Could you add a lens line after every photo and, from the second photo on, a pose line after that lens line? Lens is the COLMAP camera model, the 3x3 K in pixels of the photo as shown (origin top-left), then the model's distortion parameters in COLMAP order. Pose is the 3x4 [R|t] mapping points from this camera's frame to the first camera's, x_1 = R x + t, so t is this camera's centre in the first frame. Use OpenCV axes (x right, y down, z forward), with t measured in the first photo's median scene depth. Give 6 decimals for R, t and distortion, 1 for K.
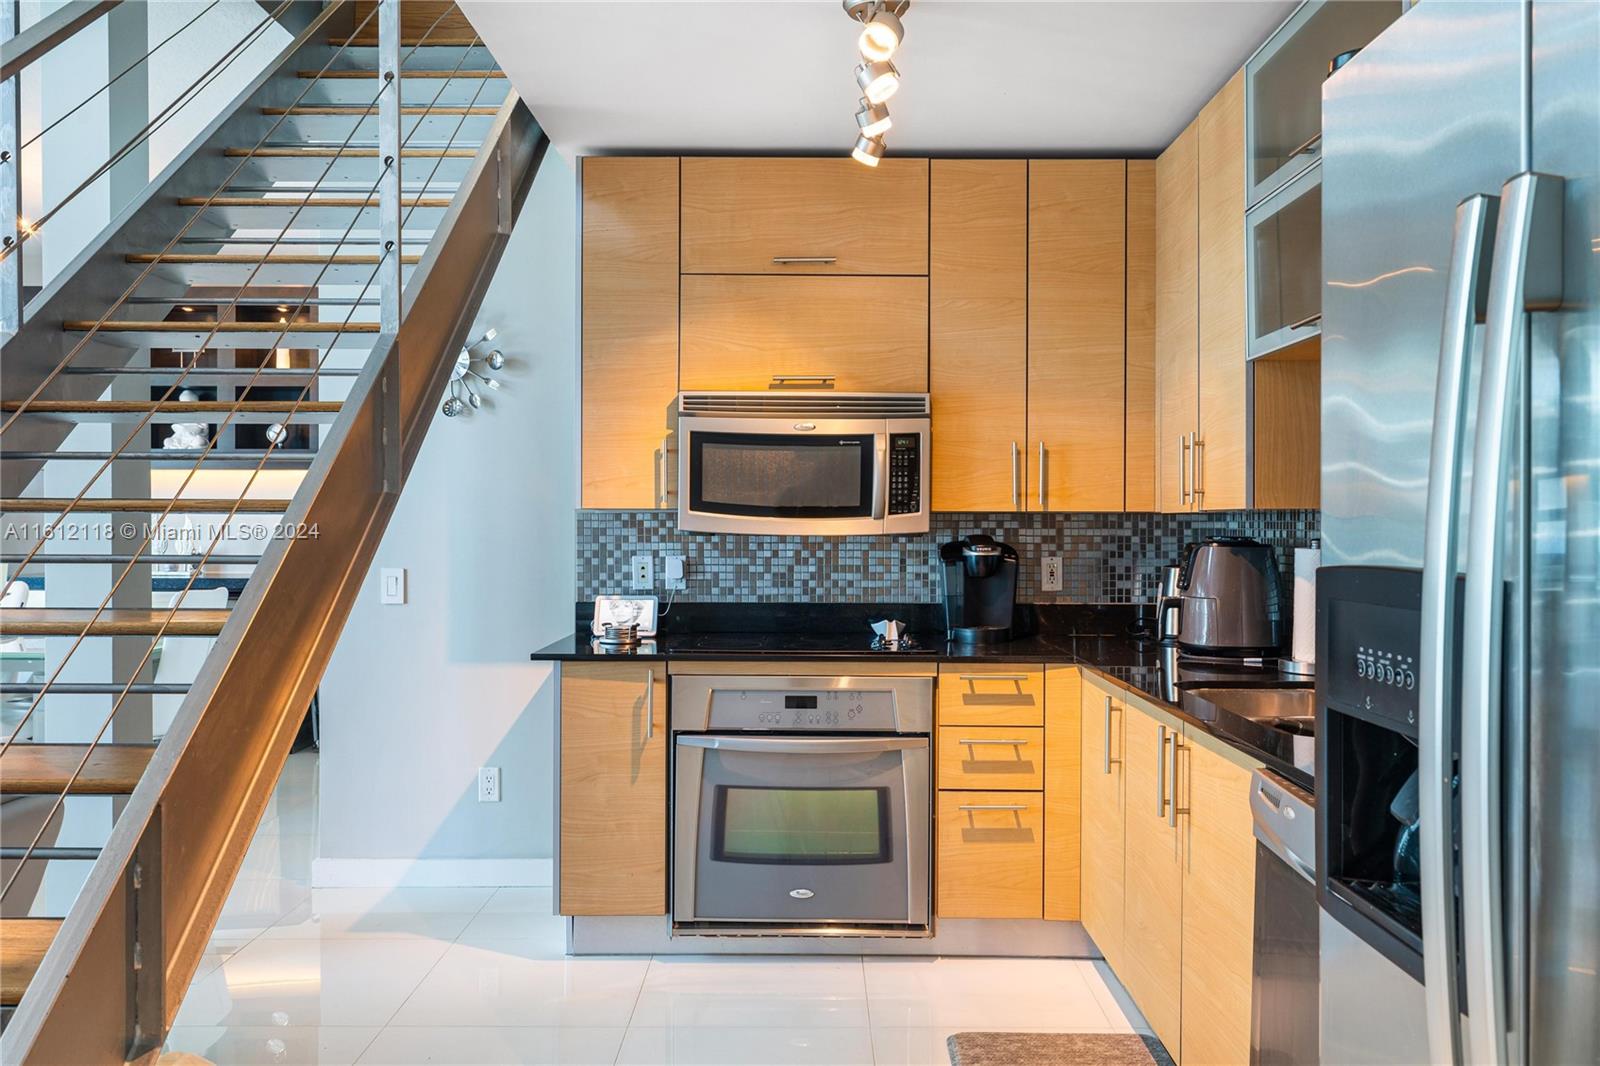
lens RADIAL K [[1197.2, 0, 800.0], [0, 1197.2, 533.0], [0, 0, 1]] dist [0.001359, 0.000470]
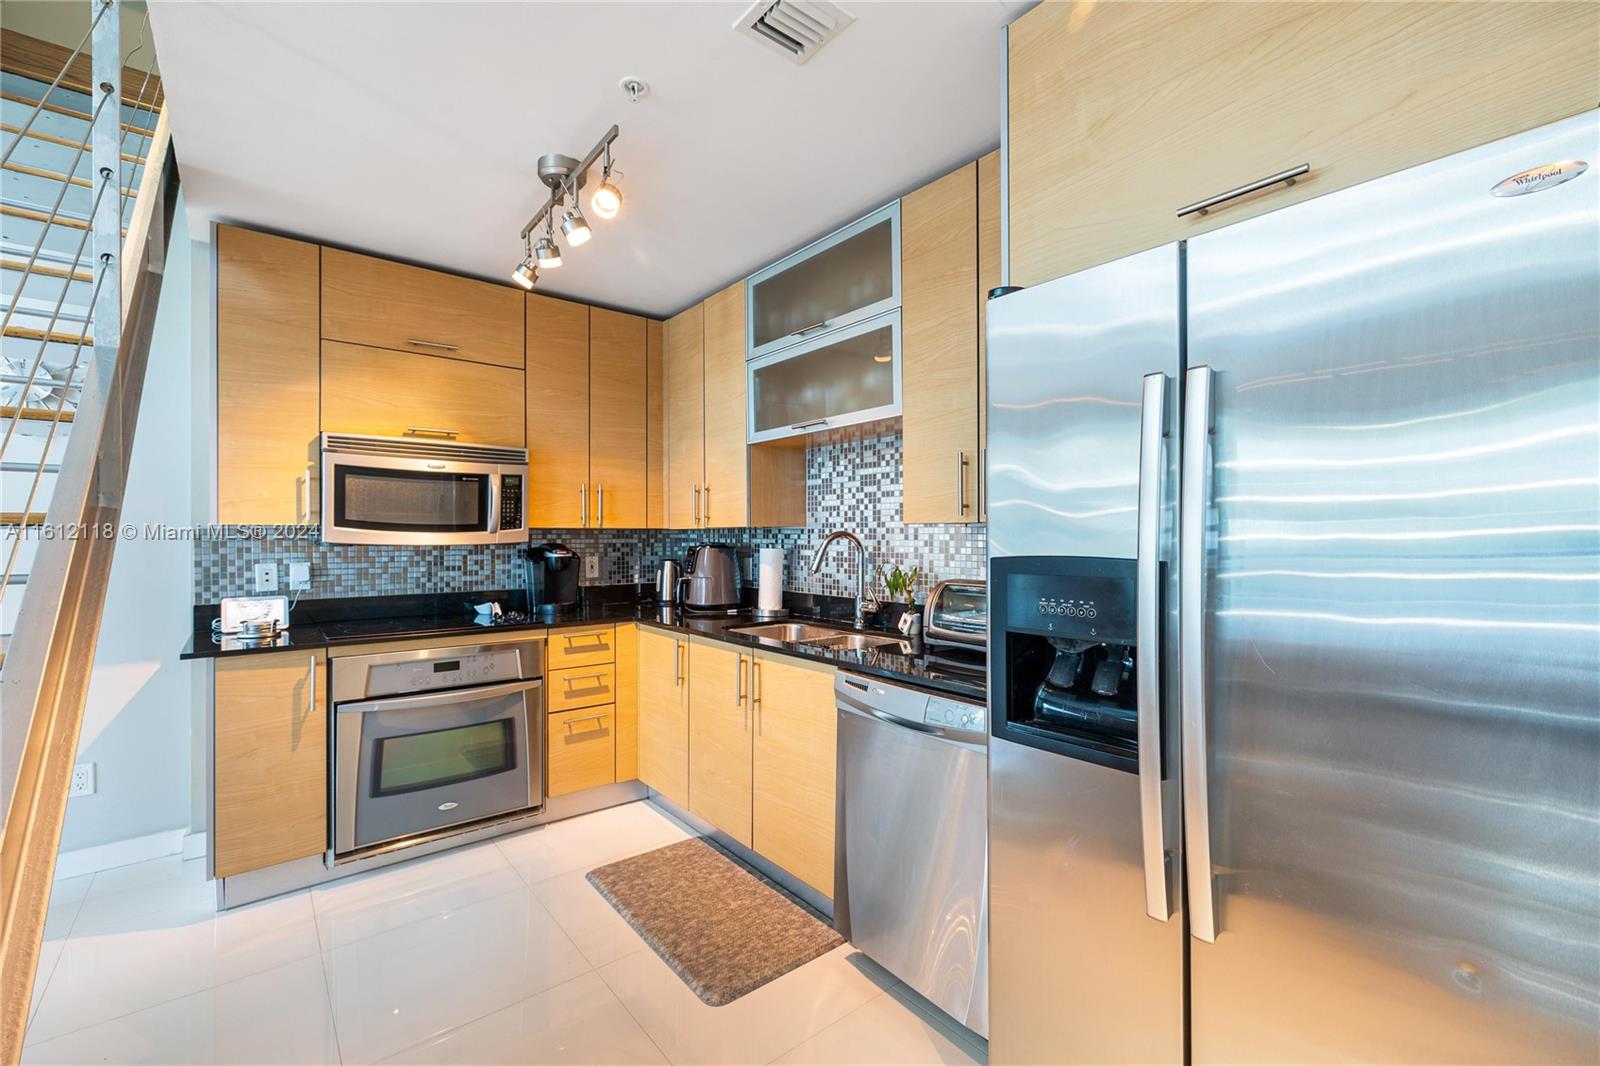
lens RADIAL K [[679.3, 0, 801.6], [0, 679.3, 539.2], [0, 0, 1]] dist [-0.000371, 0.000258]
pose [[0.769264, -0.007914, 0.638883, -0.169408], [0.009404, 0.999955, 0.001064, -0.001590], [-0.638862, 0.005190, 0.769304, 0.130218]]
